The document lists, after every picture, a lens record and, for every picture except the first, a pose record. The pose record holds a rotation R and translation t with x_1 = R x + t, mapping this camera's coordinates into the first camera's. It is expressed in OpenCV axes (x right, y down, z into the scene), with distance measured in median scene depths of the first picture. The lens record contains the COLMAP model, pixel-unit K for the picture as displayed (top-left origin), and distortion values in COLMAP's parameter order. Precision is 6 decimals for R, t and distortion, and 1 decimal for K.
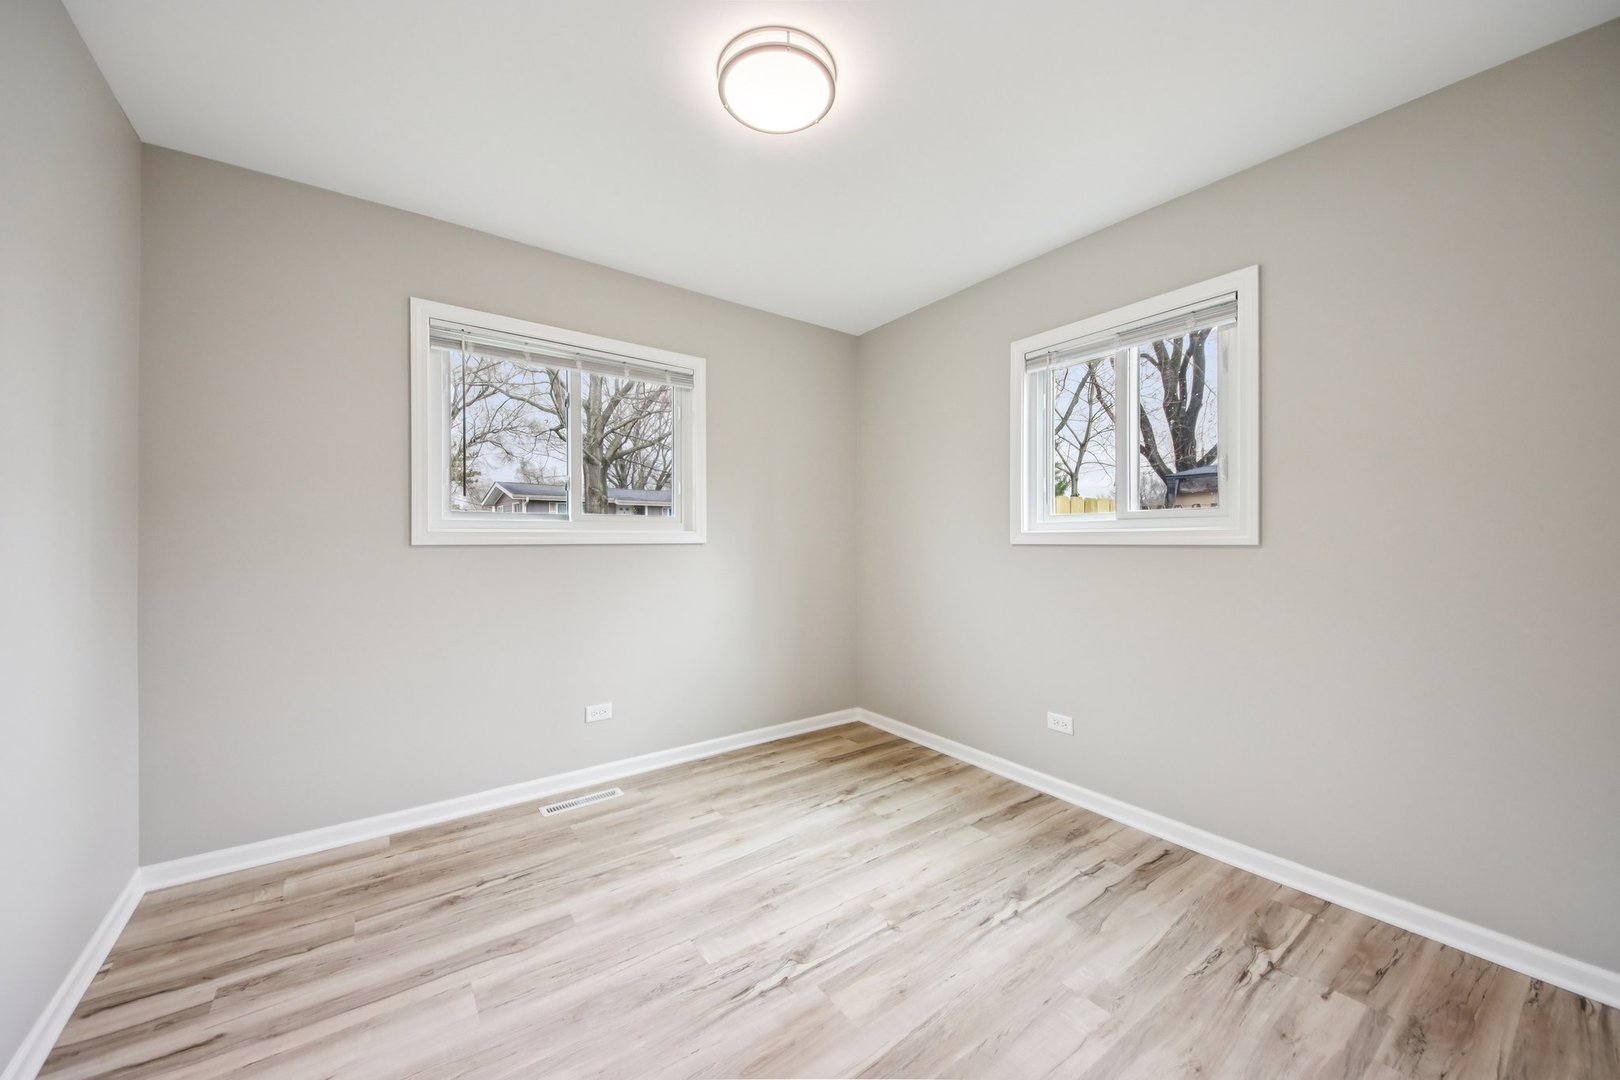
lens RADIAL K [[589.9, 0, 810.0], [0, 589.9, 540.0], [0, 0, 1]] dist [0.001151, -0.007040]
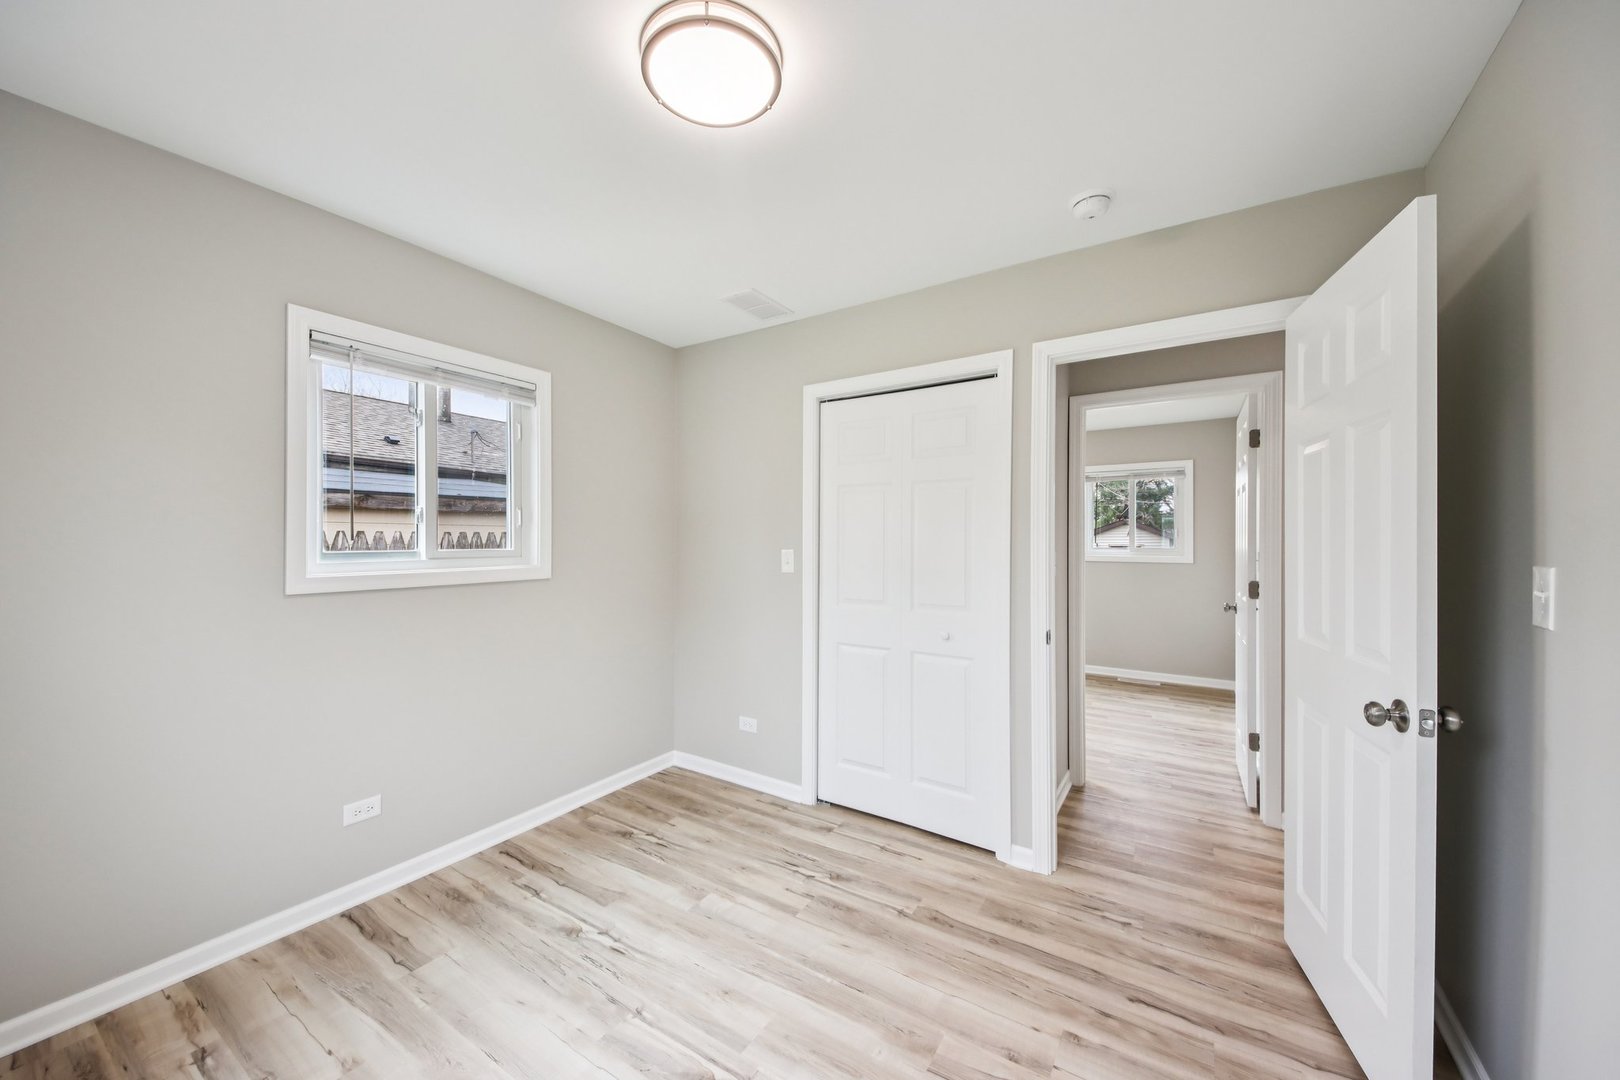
lens RADIAL K [[589.9, 0, 810.0], [0, 589.9, 540.0], [0, 0, 1]] dist [0.001151, -0.007040]
pose [[-0.365388, -0.005098, 0.930841, -0.730248], [0.004893, 0.999961, 0.007397, -0.079588], [-0.930842, 0.007258, -0.365349, 0.972305]]
